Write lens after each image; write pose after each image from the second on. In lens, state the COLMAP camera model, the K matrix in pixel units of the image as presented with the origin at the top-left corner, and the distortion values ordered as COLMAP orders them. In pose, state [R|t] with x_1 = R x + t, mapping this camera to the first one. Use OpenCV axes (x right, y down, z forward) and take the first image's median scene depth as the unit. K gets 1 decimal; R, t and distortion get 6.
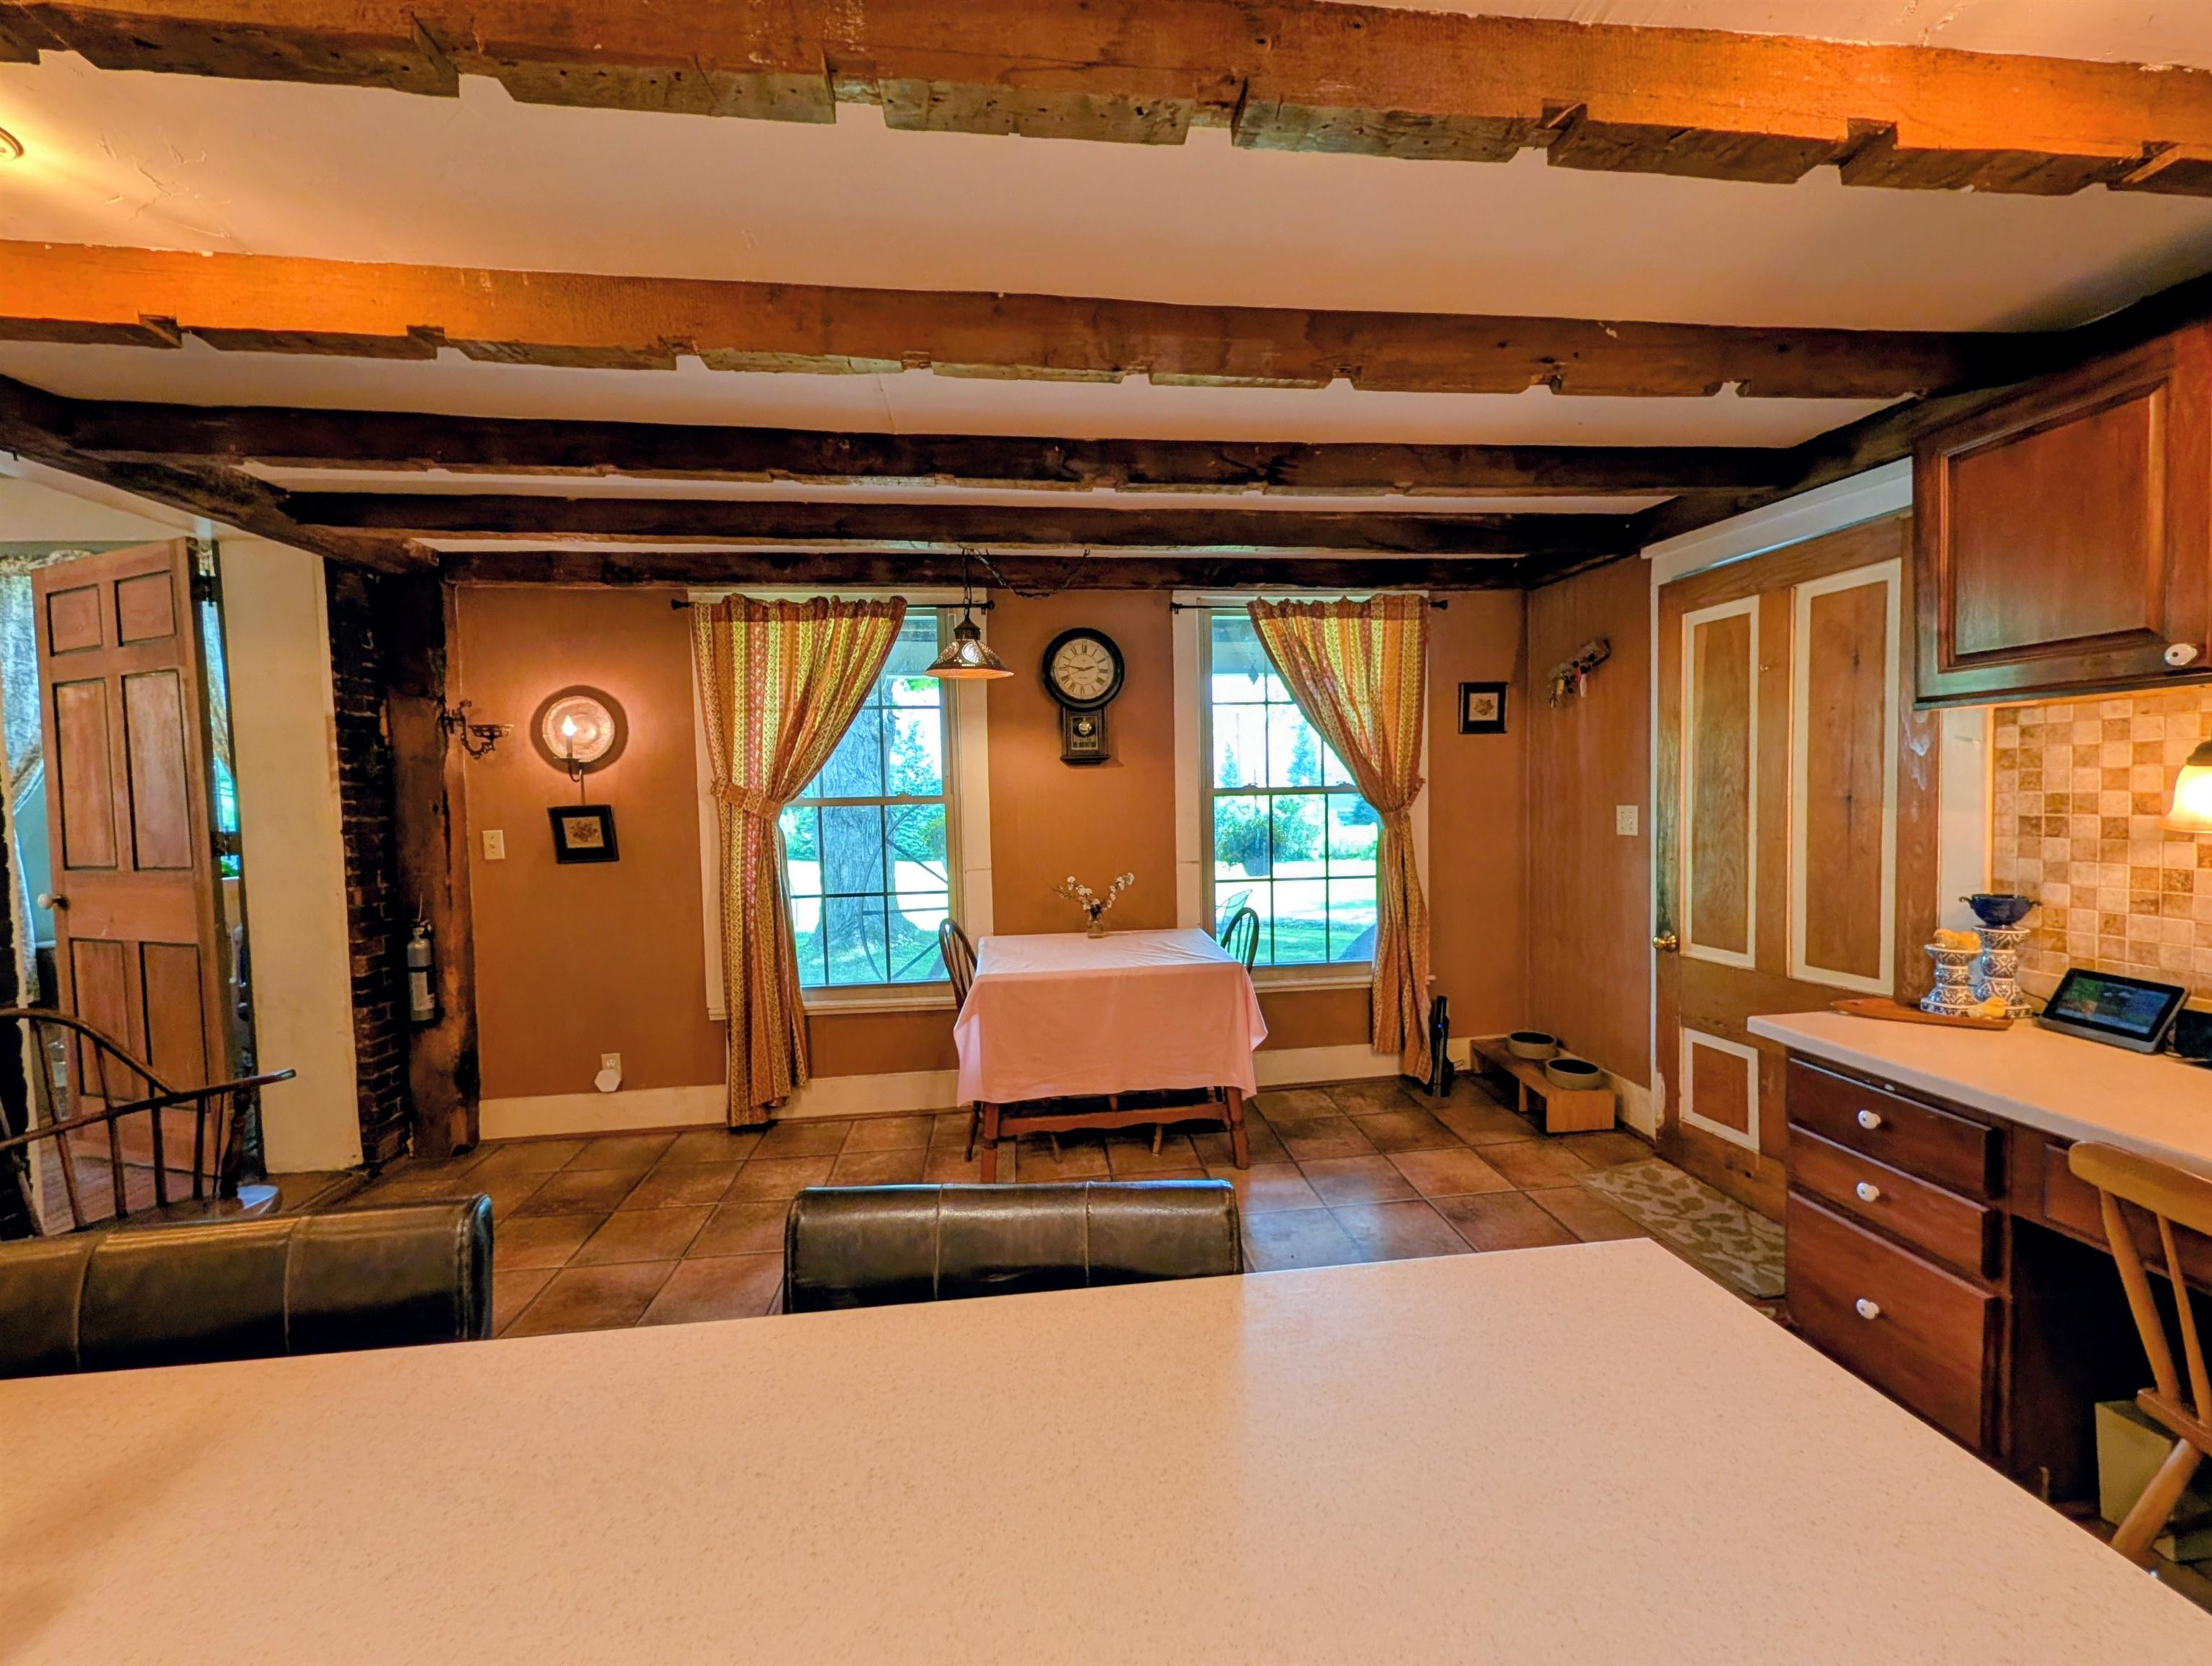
lens RADIAL K [[904.4, 0, 1096.0], [0, 904.4, 831.1], [0, 0, 1]] dist [-0.000107, 0.000836]
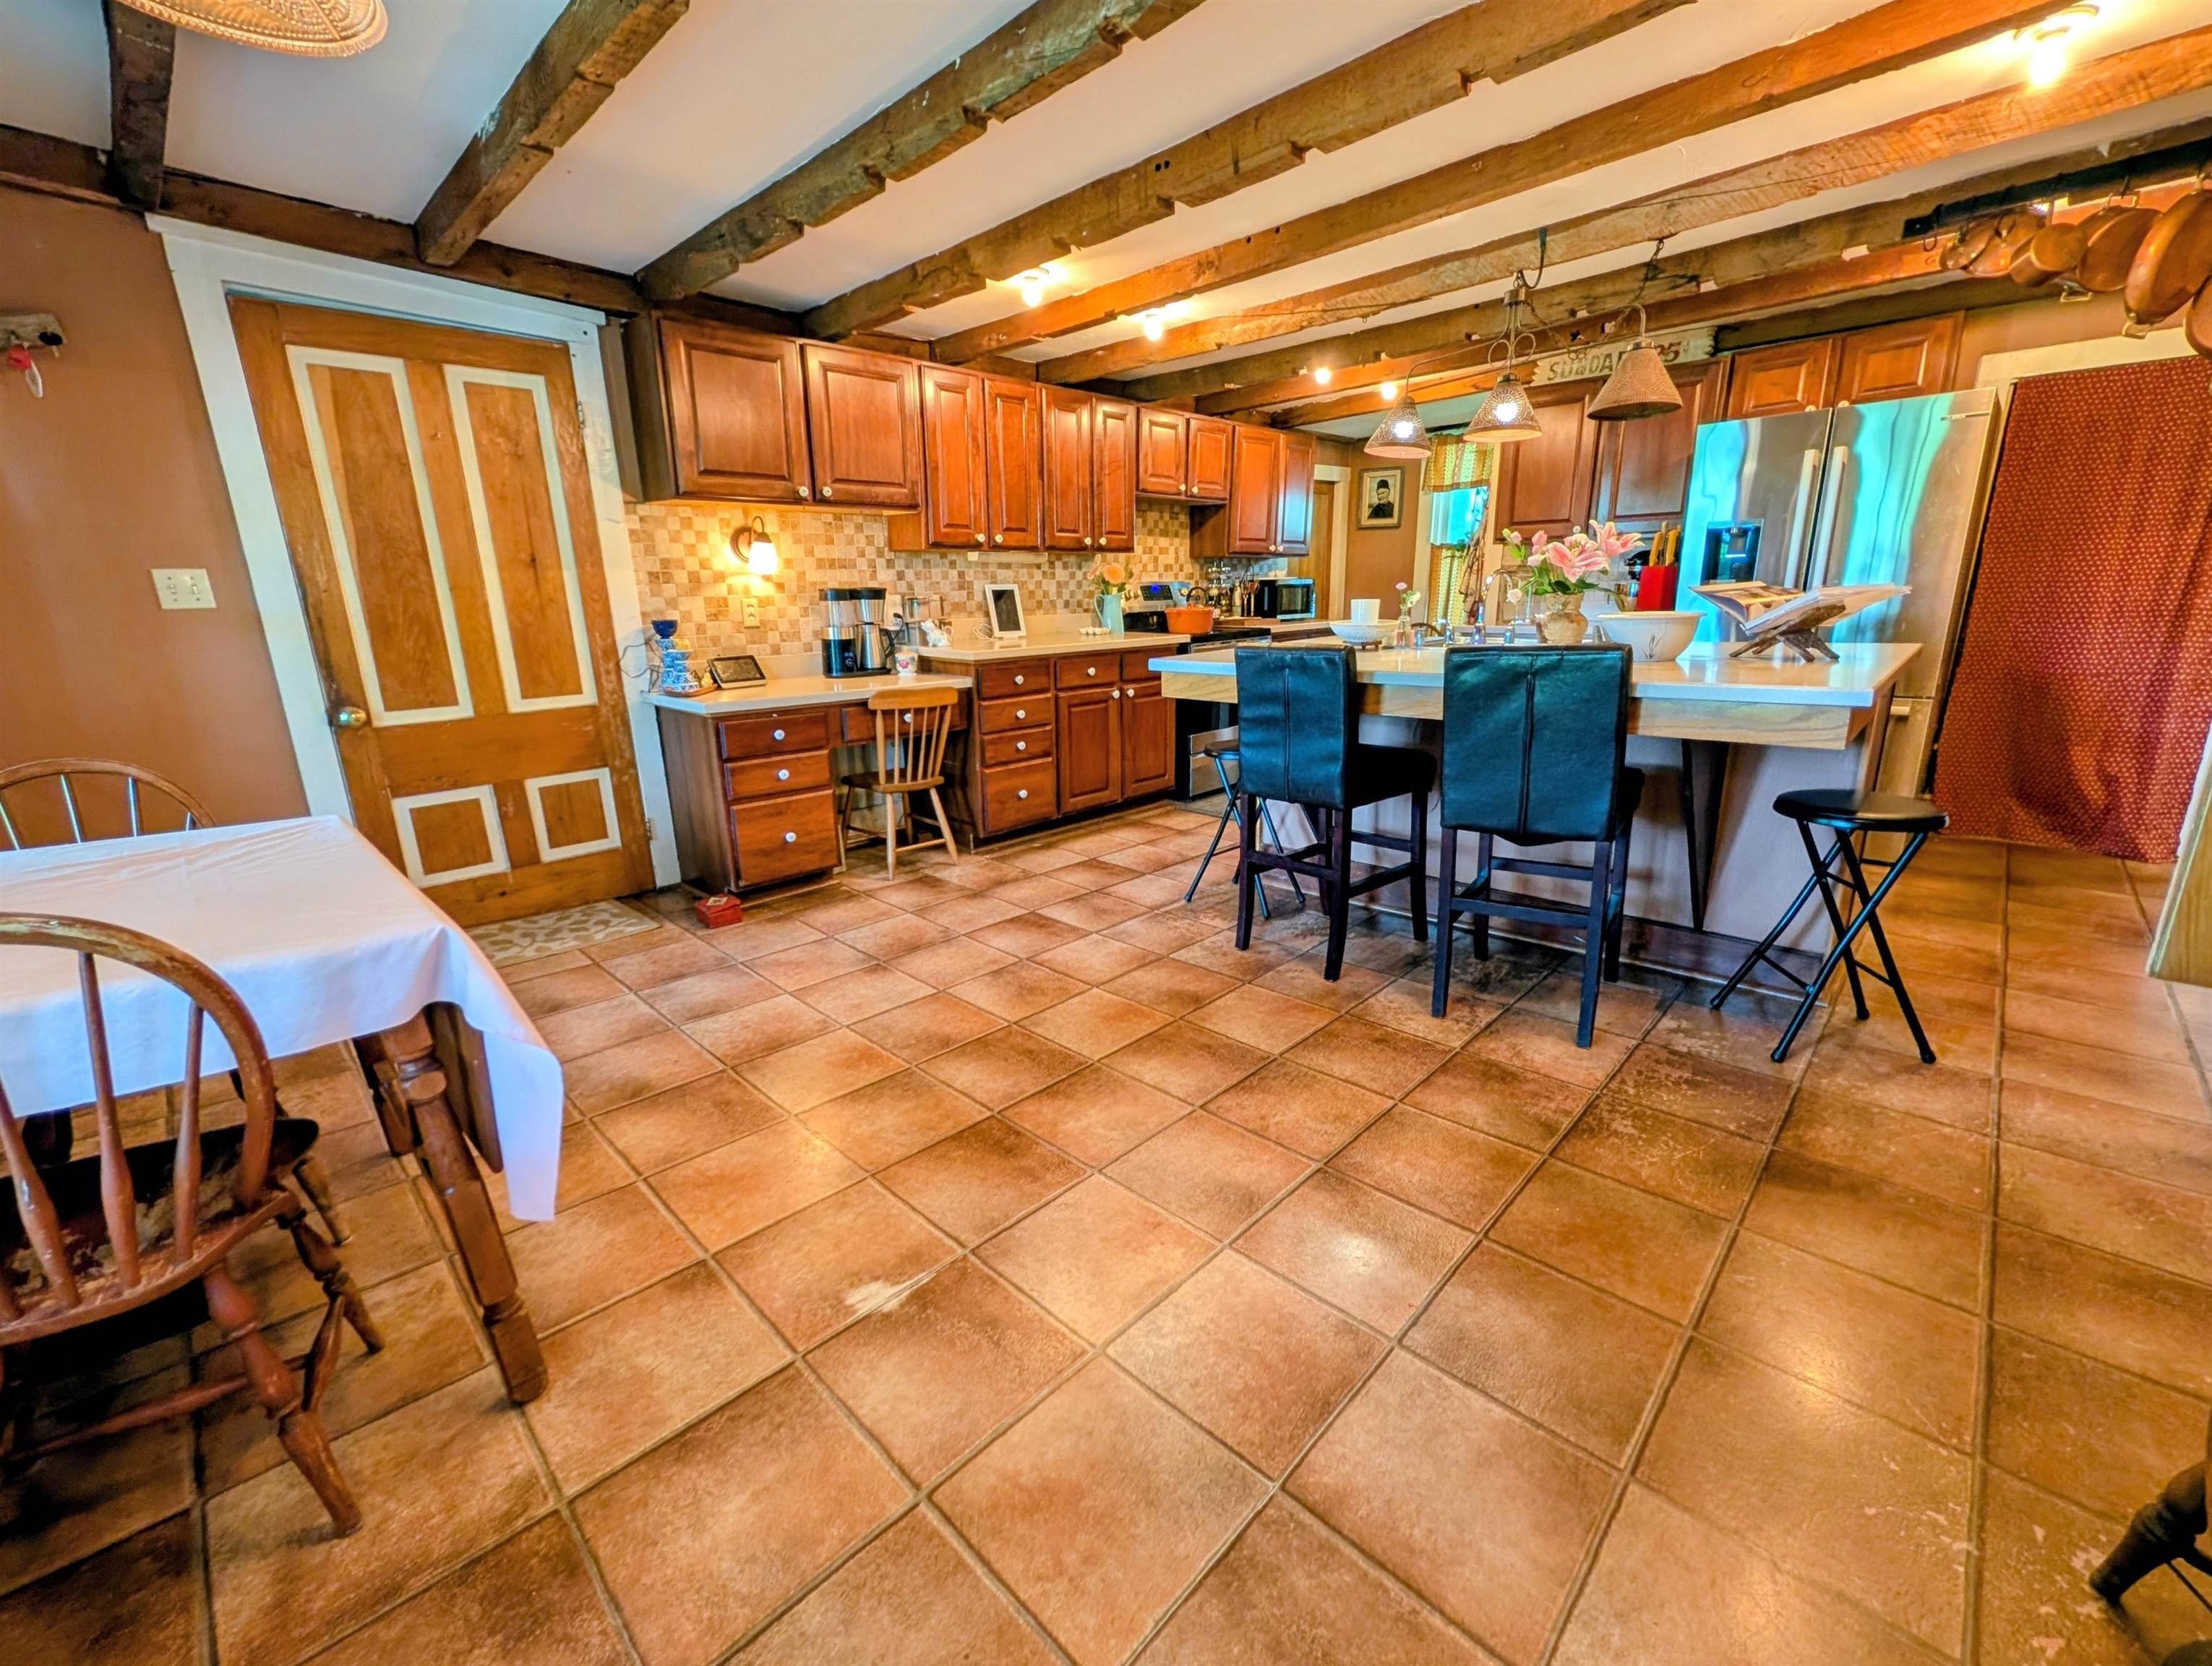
lens RADIAL K [[904.4, 0, 1115.7], [0, 904.4, 824.4], [0, 0, 1]] dist [-0.000107, 0.000836]
pose [[-0.632877, -0.159943, 0.757552, -0.594745], [0.069376, 0.962780, 0.261231, 0.038285], [-0.771138, 0.217883, -0.598225, 0.970347]]
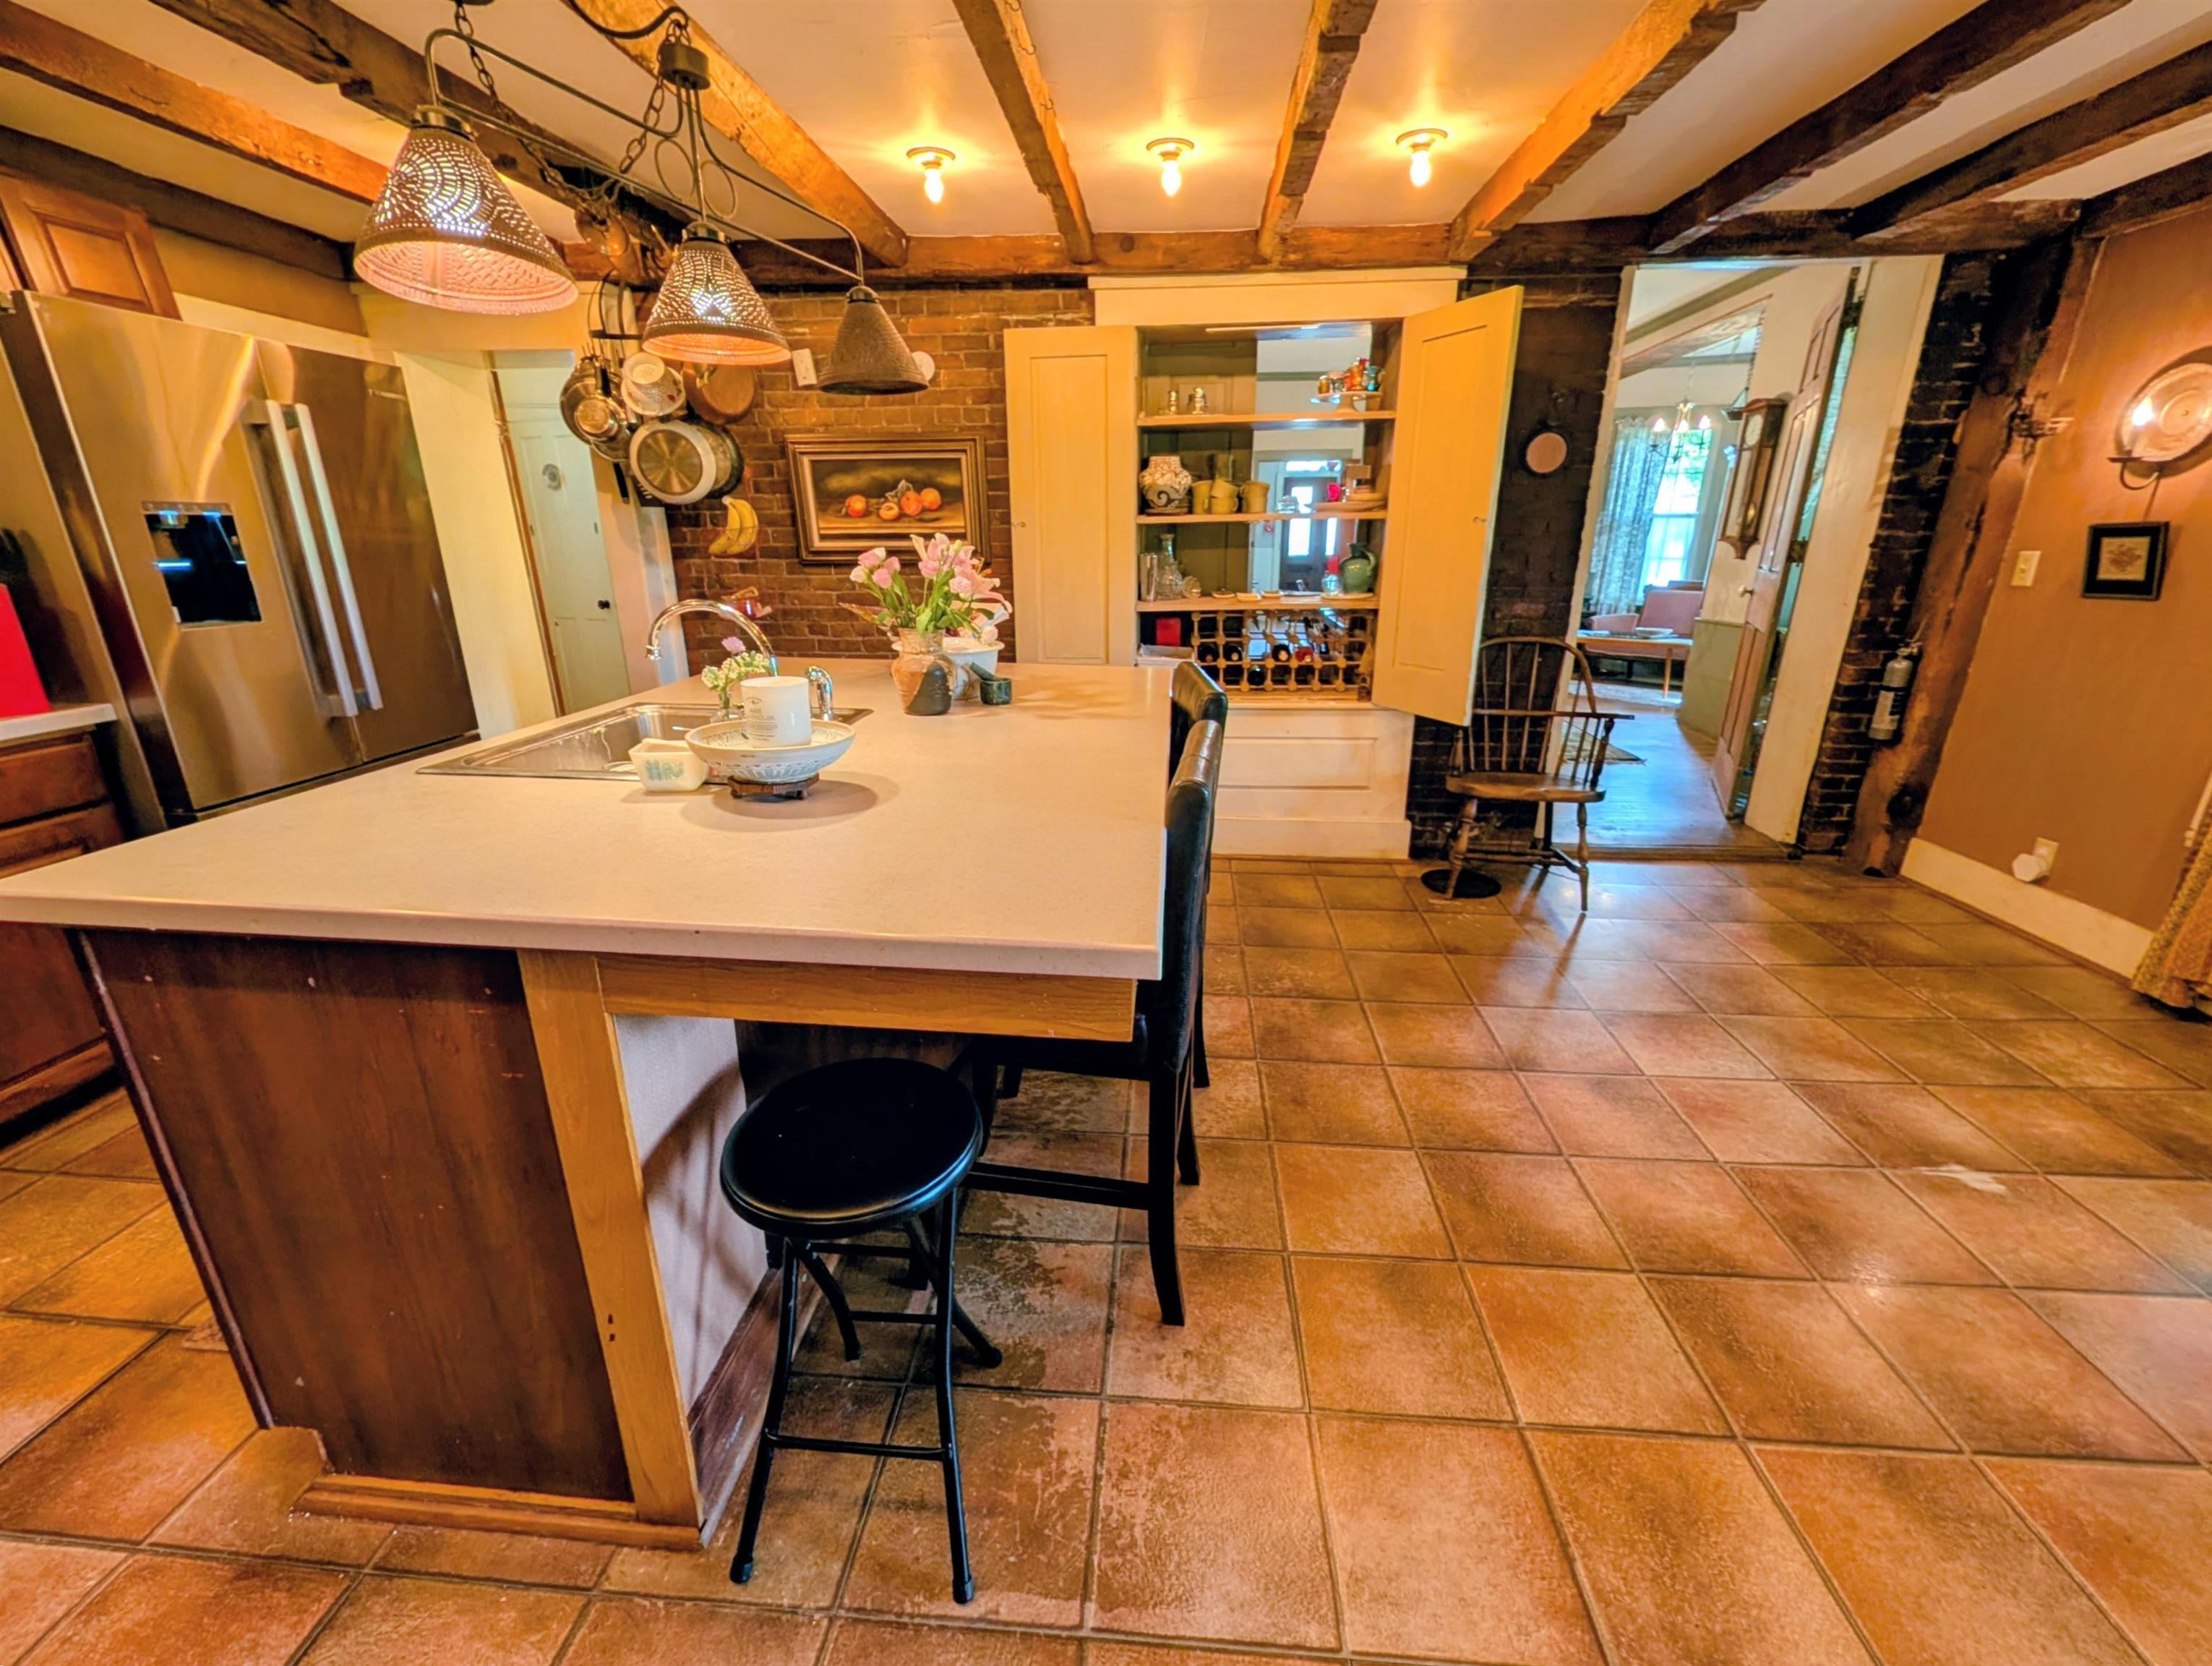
lens RADIAL K [[904.4, 0, 1097.4], [0, 904.4, 839.3], [0, 0, 1]] dist [-0.000107, 0.000836]
pose [[-0.201506, 0.333900, -0.920818, 0.442461], [-0.041826, 0.936312, 0.348671, -0.007965], [0.978594, 0.108773, -0.174706, 0.321163]]
